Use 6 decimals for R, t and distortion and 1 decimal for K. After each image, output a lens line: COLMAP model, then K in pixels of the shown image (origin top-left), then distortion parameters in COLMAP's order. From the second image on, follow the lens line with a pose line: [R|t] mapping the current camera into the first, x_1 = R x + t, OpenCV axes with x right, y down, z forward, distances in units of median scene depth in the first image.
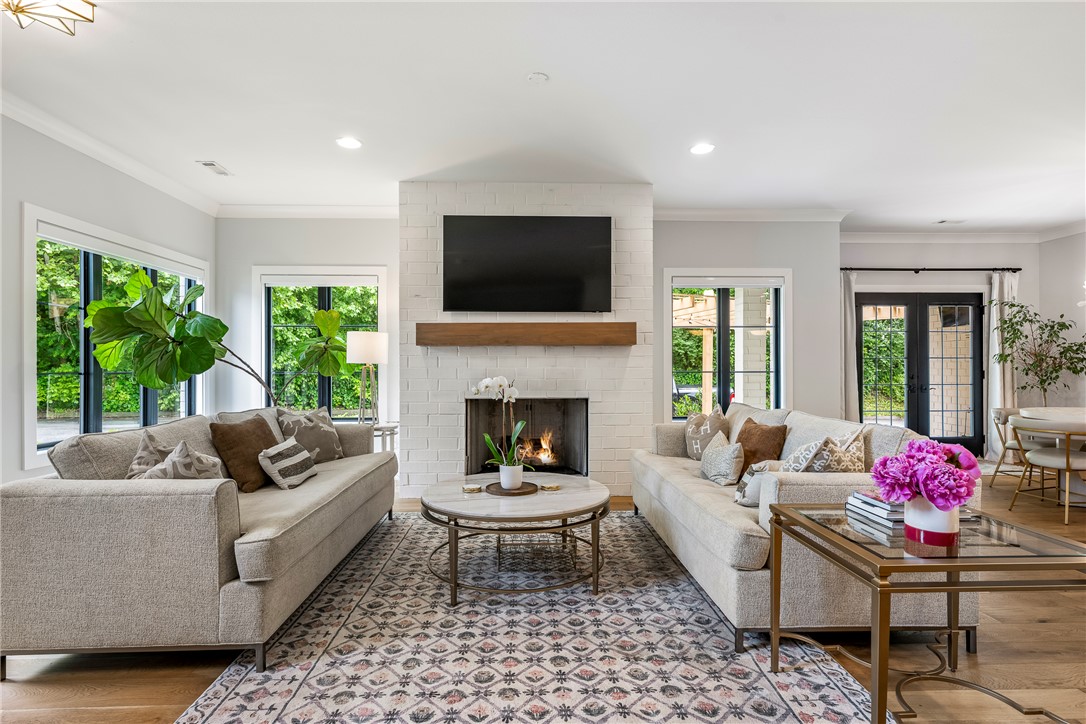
lens RADIAL K [[544.7, 0, 542.4], [0, 544.7, 362.9], [0, 0, 1]] dist [-0.002349, -0.001144]
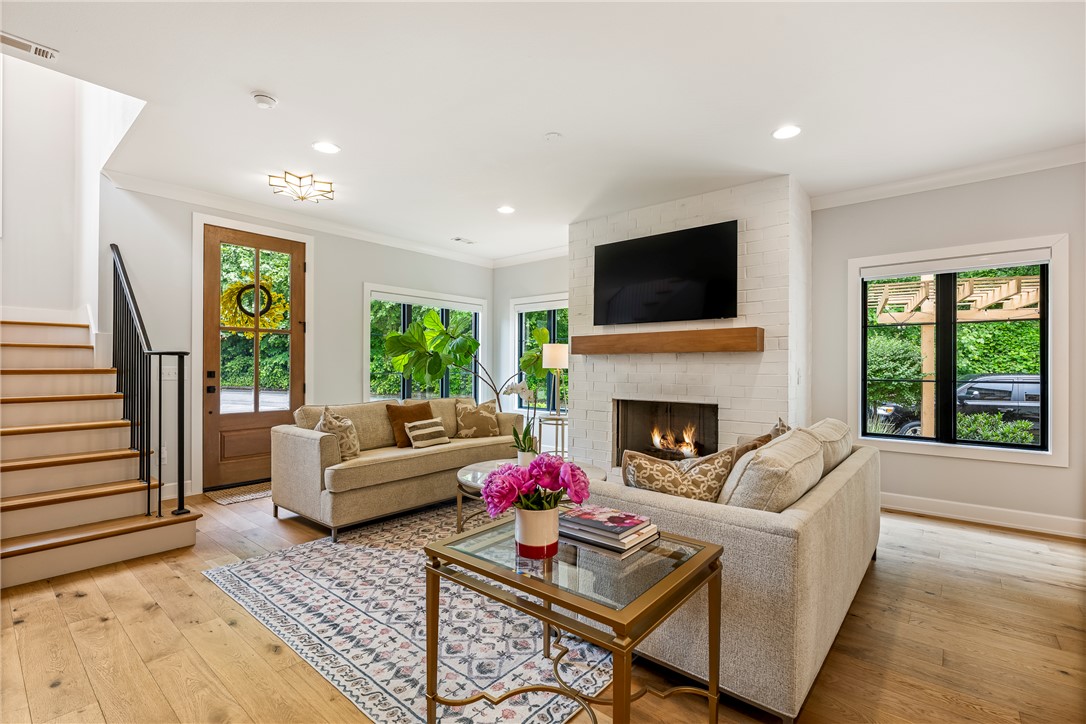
lens RADIAL K [[495.5, 0, 541.8], [0, 495.5, 363.3], [0, 0, 1]] dist [0.002226, 0.000136]
pose [[0.737167, -0.000606, -0.675710, 0.476161], [-0.000262, 0.999999, -0.001182, -0.010026], [0.675710, 0.001048, 0.737166, 0.110775]]
